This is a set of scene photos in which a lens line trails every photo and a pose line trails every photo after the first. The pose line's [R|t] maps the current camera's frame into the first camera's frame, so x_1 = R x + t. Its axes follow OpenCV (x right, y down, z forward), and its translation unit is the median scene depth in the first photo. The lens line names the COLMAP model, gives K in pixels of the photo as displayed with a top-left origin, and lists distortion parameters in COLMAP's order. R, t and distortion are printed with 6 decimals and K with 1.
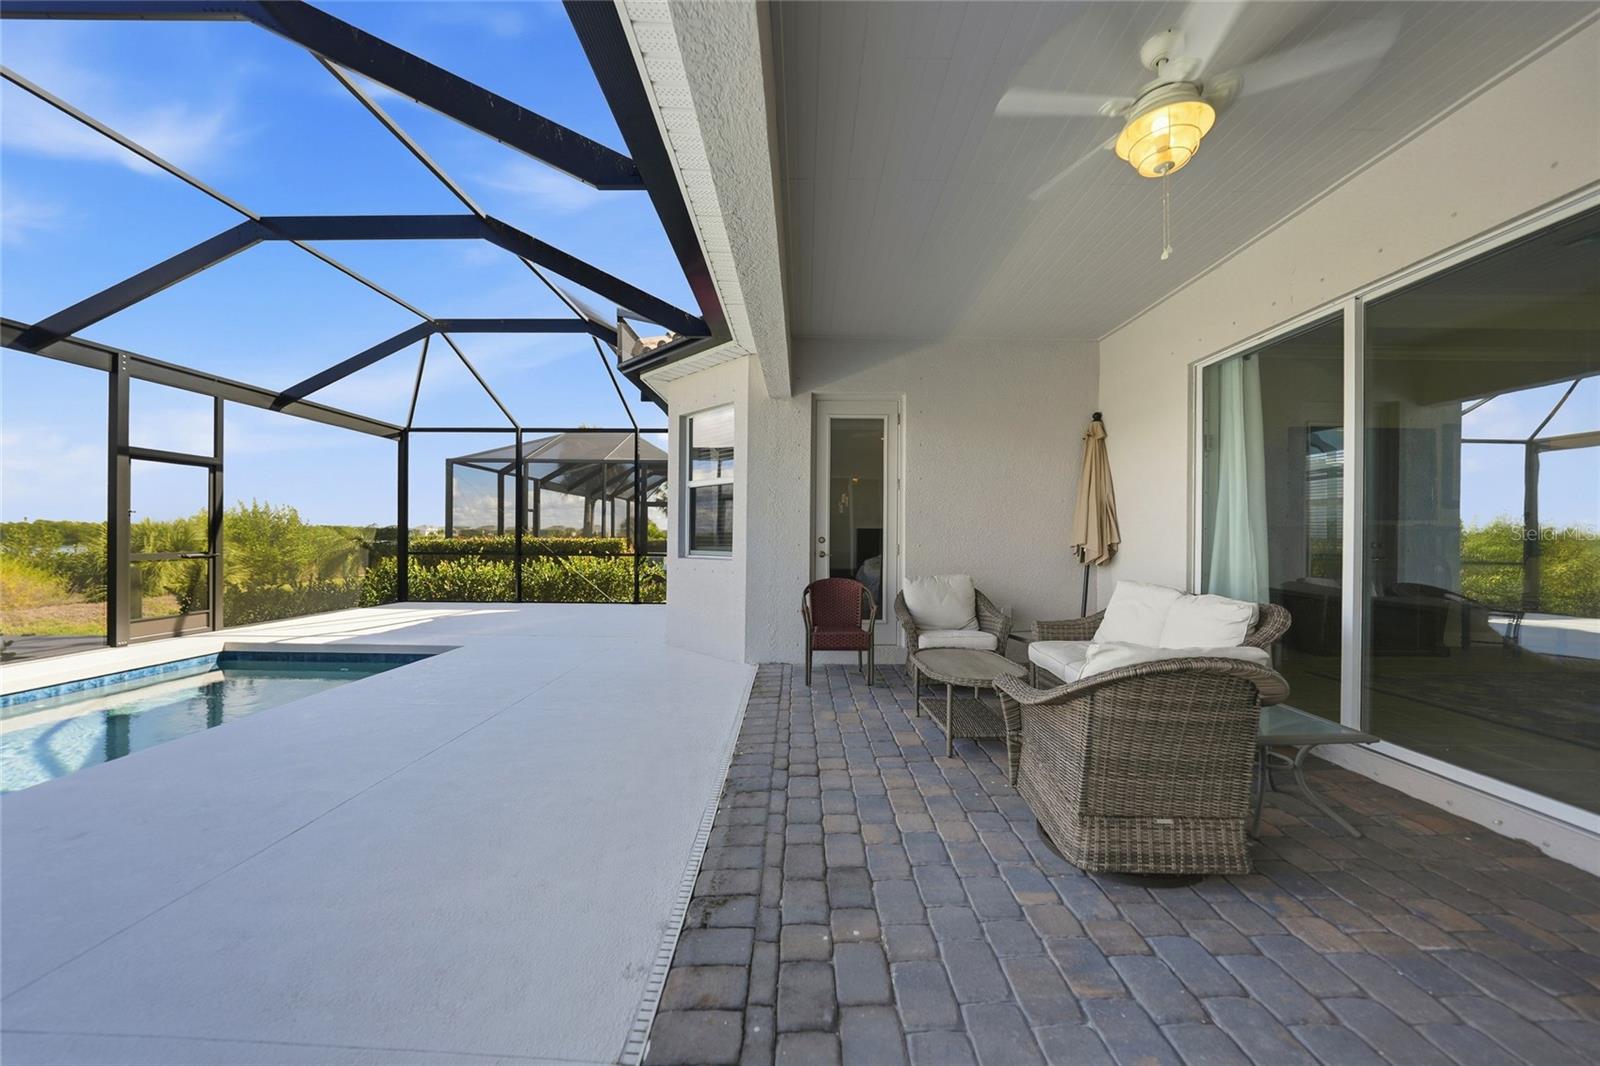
lens RADIAL K [[560.7, 0, 790.1], [0, 560.7, 538.1], [0, 0, 1]] dist [-0.018112, 0.003600]
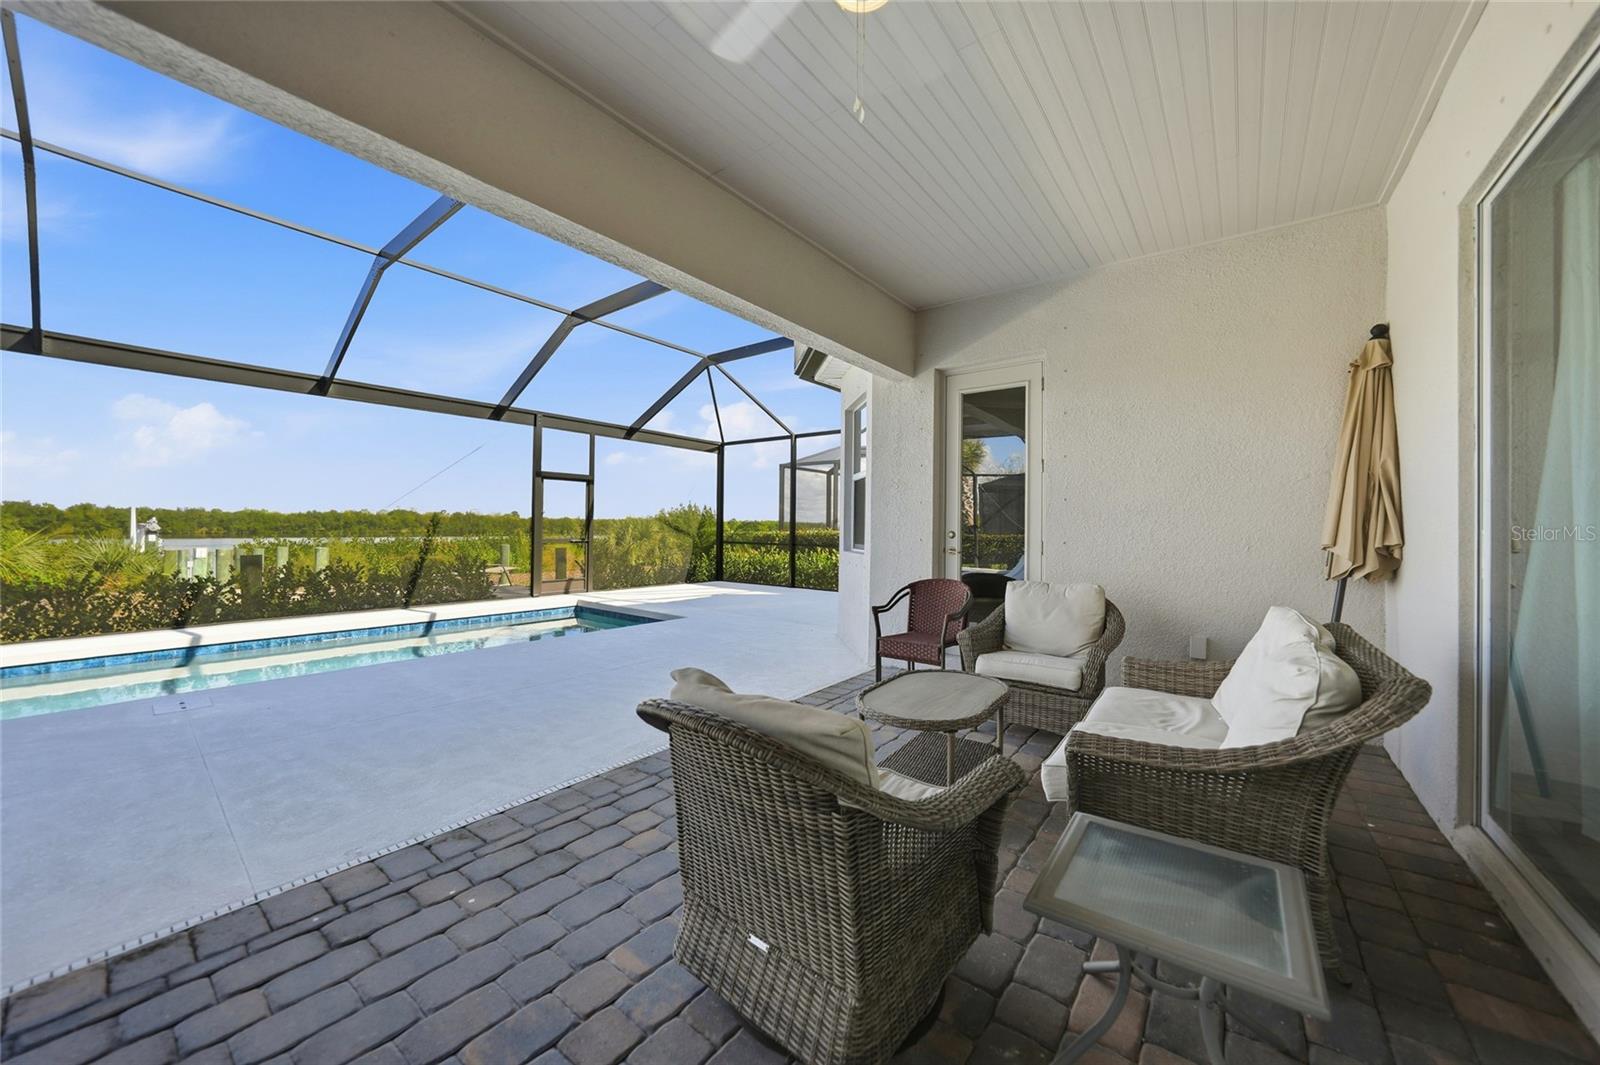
lens RADIAL K [[560.7, 0, 797.7], [0, 560.7, 530.5], [0, 0, 1]] dist [-0.018112, 0.003600]
pose [[0.805295, 0.006243, -0.592841, 0.333315], [-0.007401, 0.999972, 0.000477, -0.001876], [0.592828, 0.004003, 0.805319, 0.135462]]
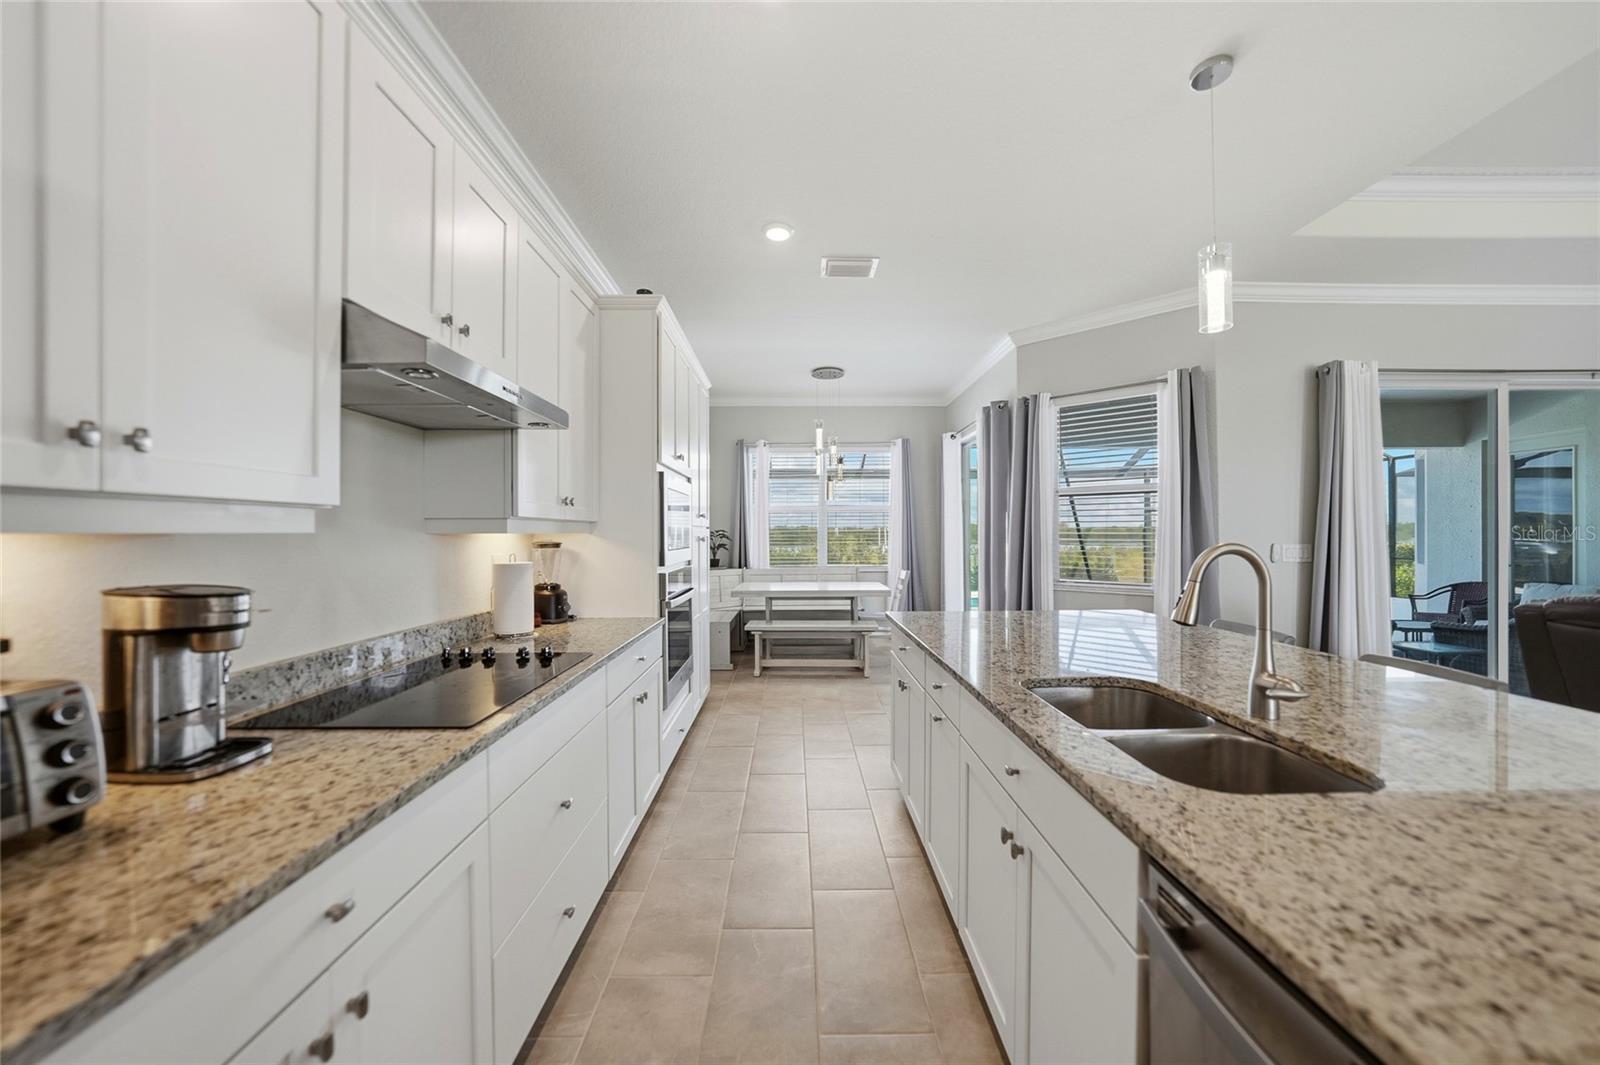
lens RADIAL K [[560.7, 0, 800.7], [0, 560.7, 533.3], [0, 0, 1]] dist [-0.018112, 0.003600]
pose [[0.038385, -0.003073, -0.999258, 1.118681], [0.001104, 0.999995, -0.003033, -0.035576], [0.999262, -0.000986, 0.038388, -0.584239]]
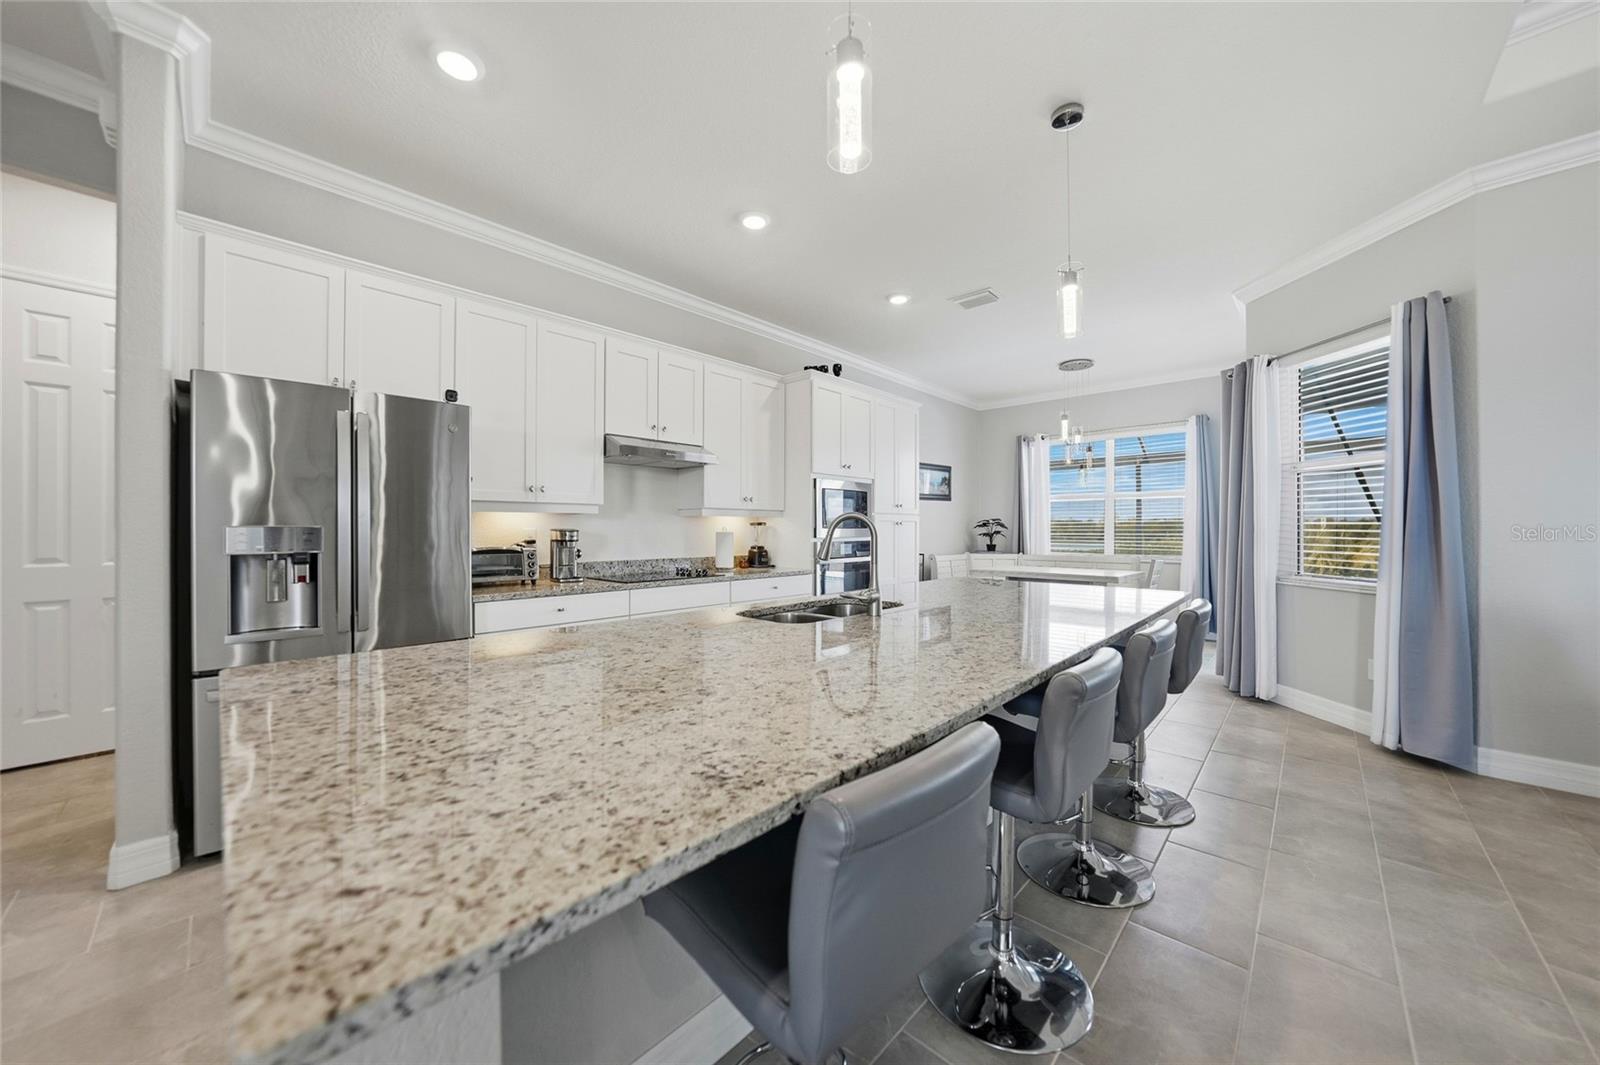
lens RADIAL K [[560.7, 0, 807.6], [0, 560.7, 529.3], [0, 0, 1]] dist [-0.018112, 0.003600]
pose [[-0.654050, -0.000904, -0.756451, 1.214406], [-0.003628, 0.999992, 0.001942, -0.022849], [0.756443, 0.004015, -0.654048, -0.219822]]
